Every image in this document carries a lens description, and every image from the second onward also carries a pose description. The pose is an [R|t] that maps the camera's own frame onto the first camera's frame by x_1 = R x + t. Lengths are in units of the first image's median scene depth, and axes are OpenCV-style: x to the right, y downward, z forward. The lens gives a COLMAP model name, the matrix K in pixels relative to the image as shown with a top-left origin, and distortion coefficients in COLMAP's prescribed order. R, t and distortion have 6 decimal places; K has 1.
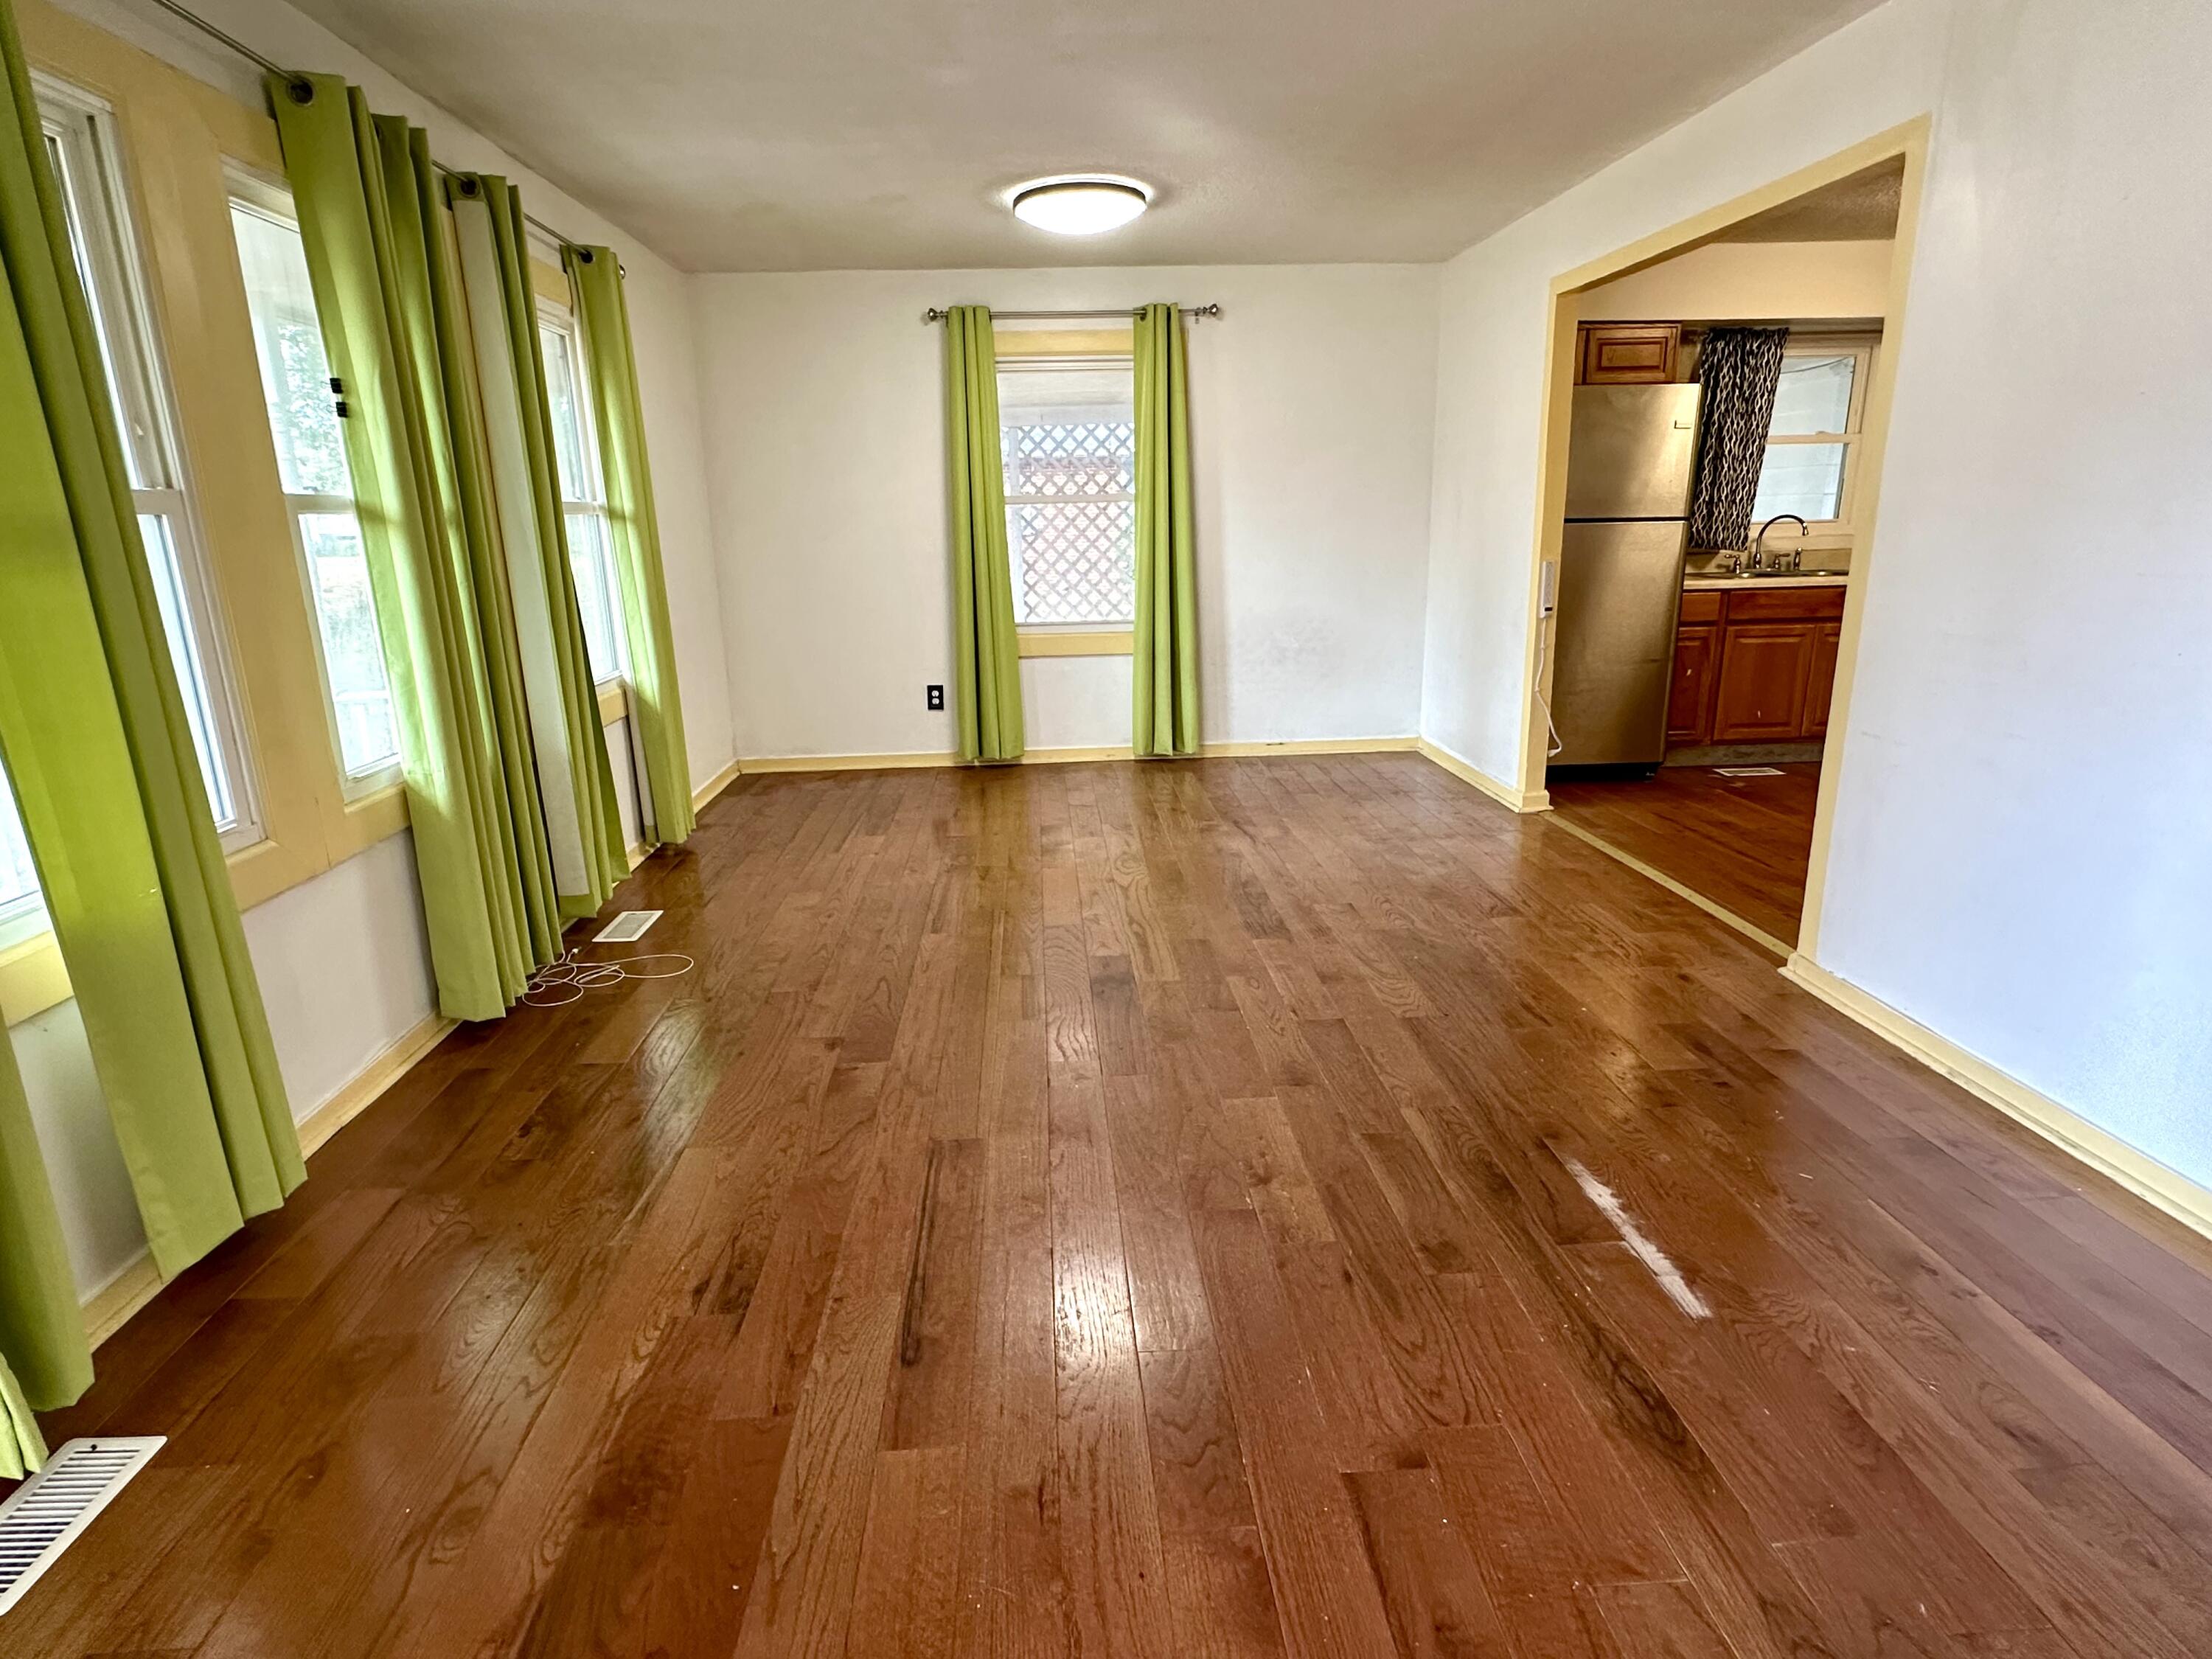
lens RADIAL K [[1182.9, 0, 1097.2], [0, 1182.9, 827.2], [0, 0, 1]] dist [-0.000053, 0.000392]
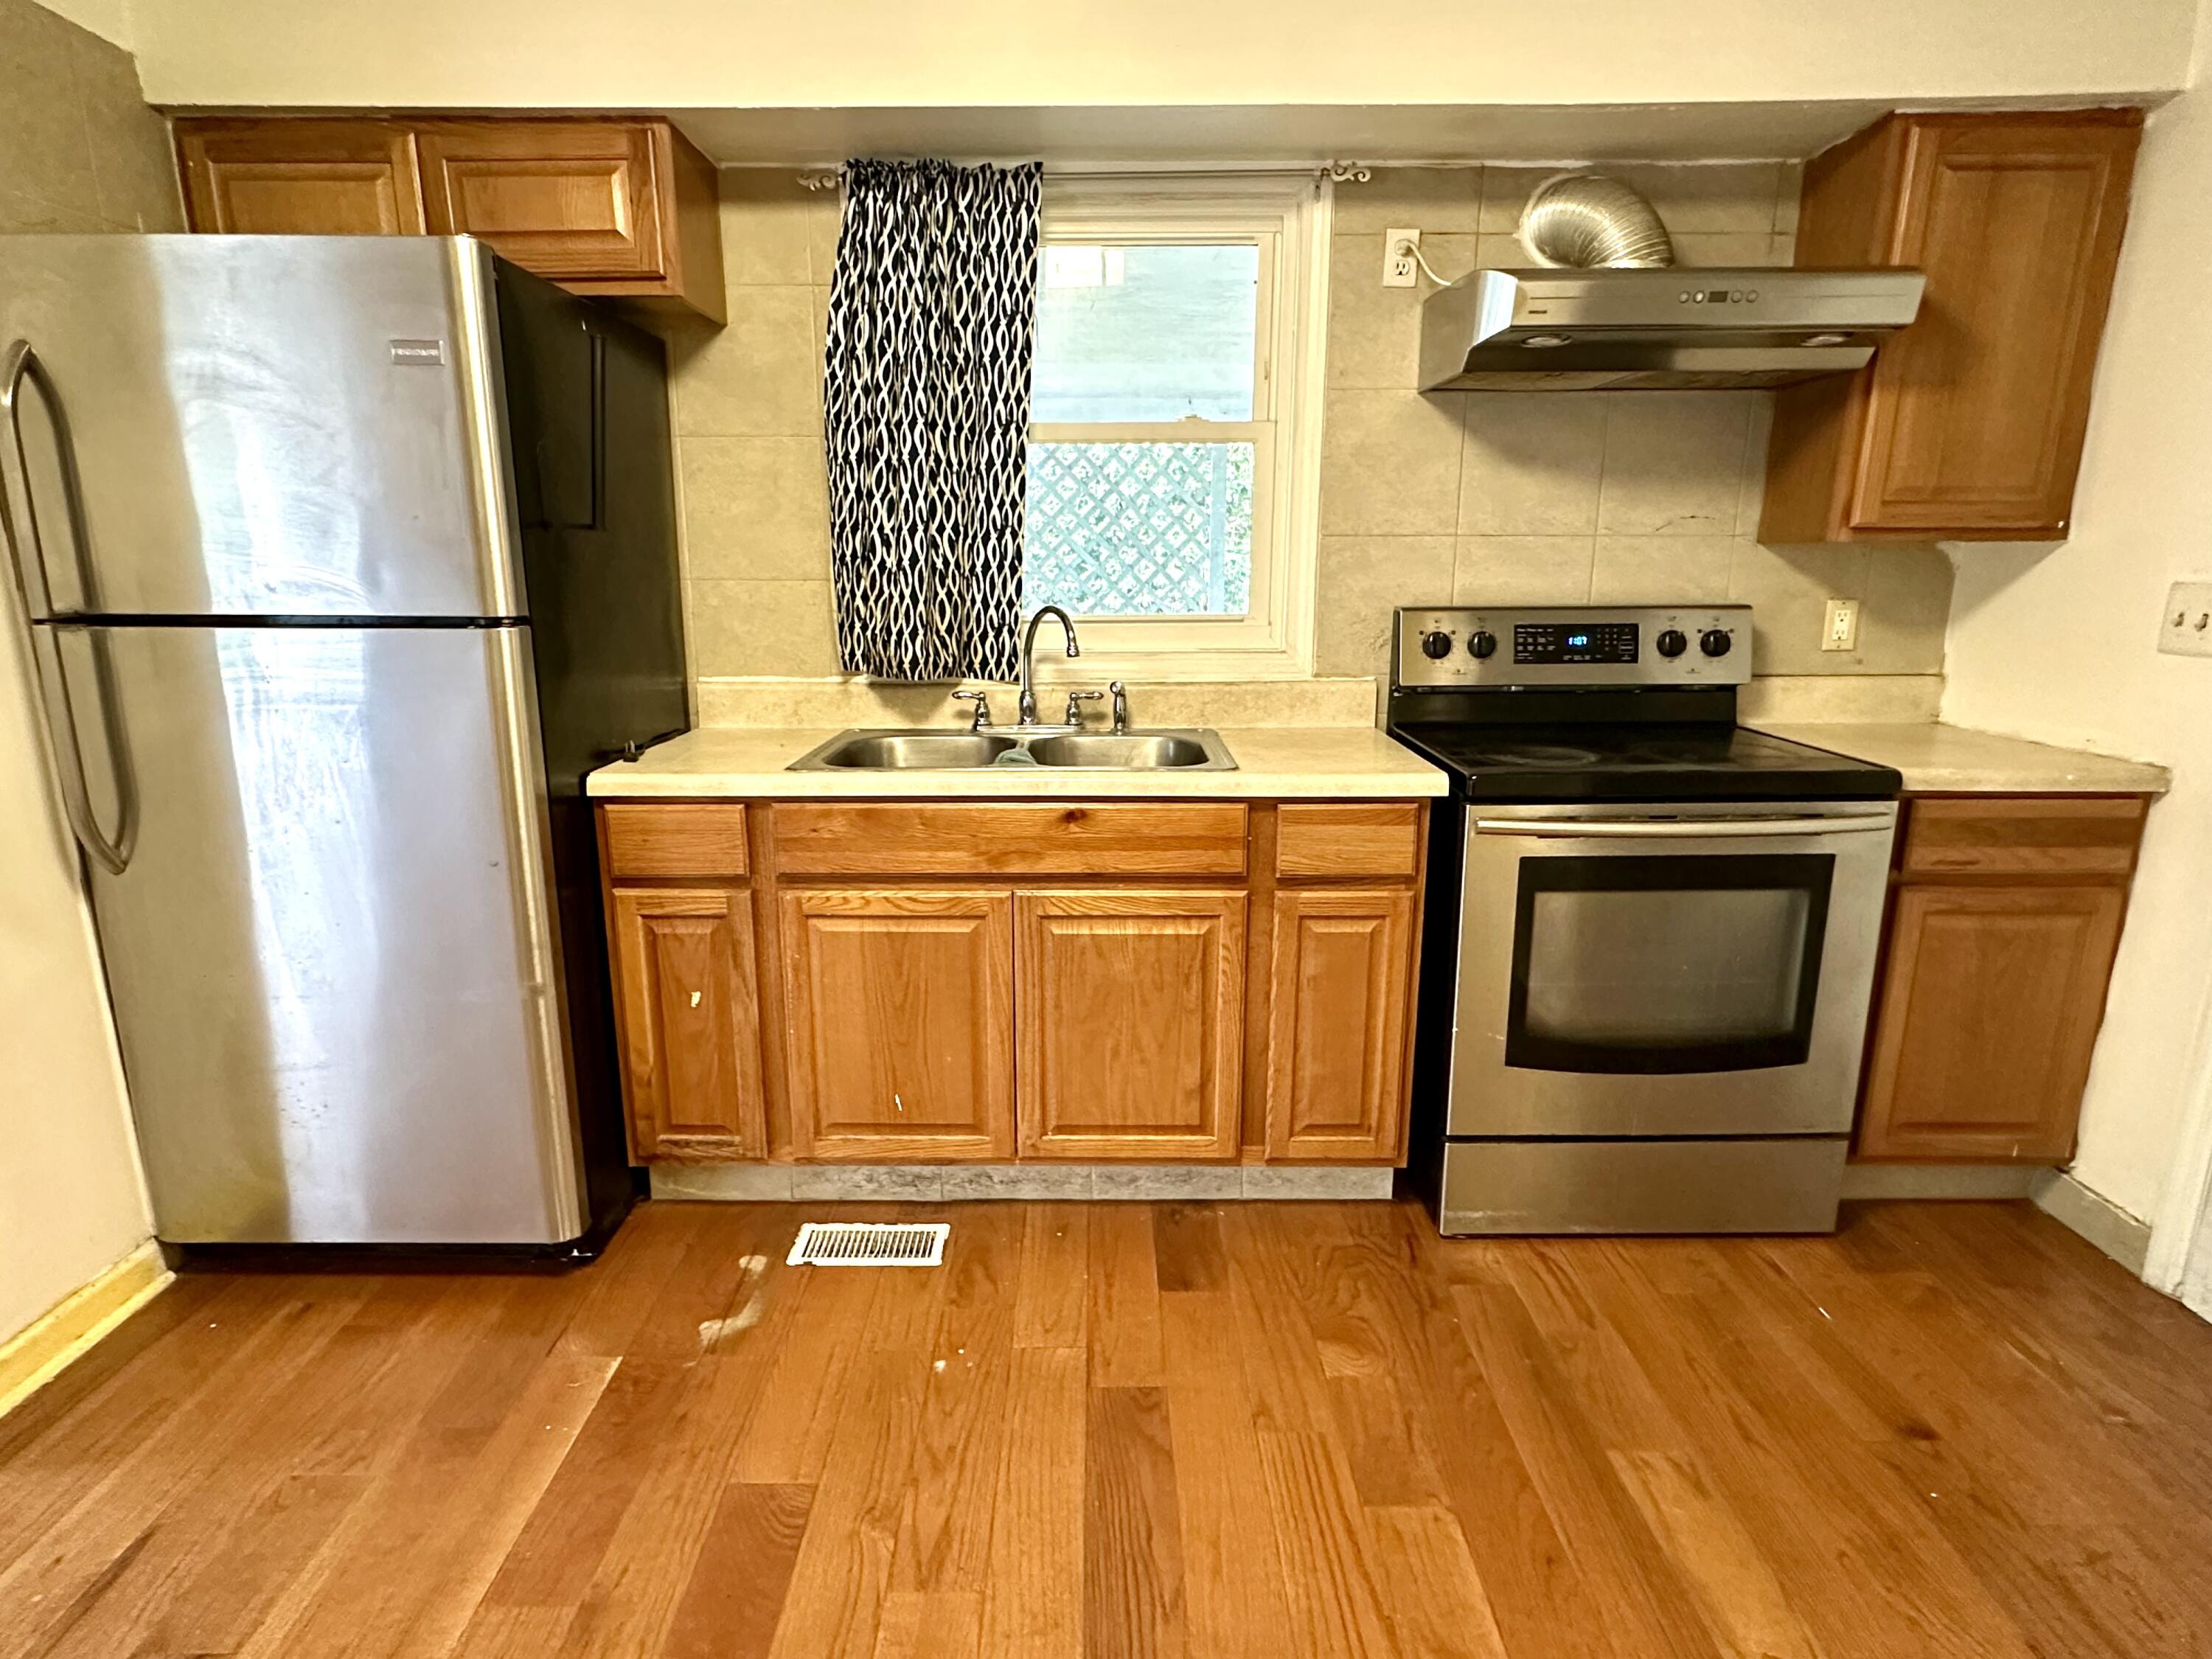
lens RADIAL K [[1182.9, 0, 1098.9], [0, 1182.9, 832.5], [0, 0, 1]] dist [-0.000053, 0.000392]
pose [[0.998479, 0.033495, -0.043800, 0.632482], [-0.034852, 0.998924, -0.030607, -0.173990], [0.042727, 0.032087, 0.998571, 0.591582]]
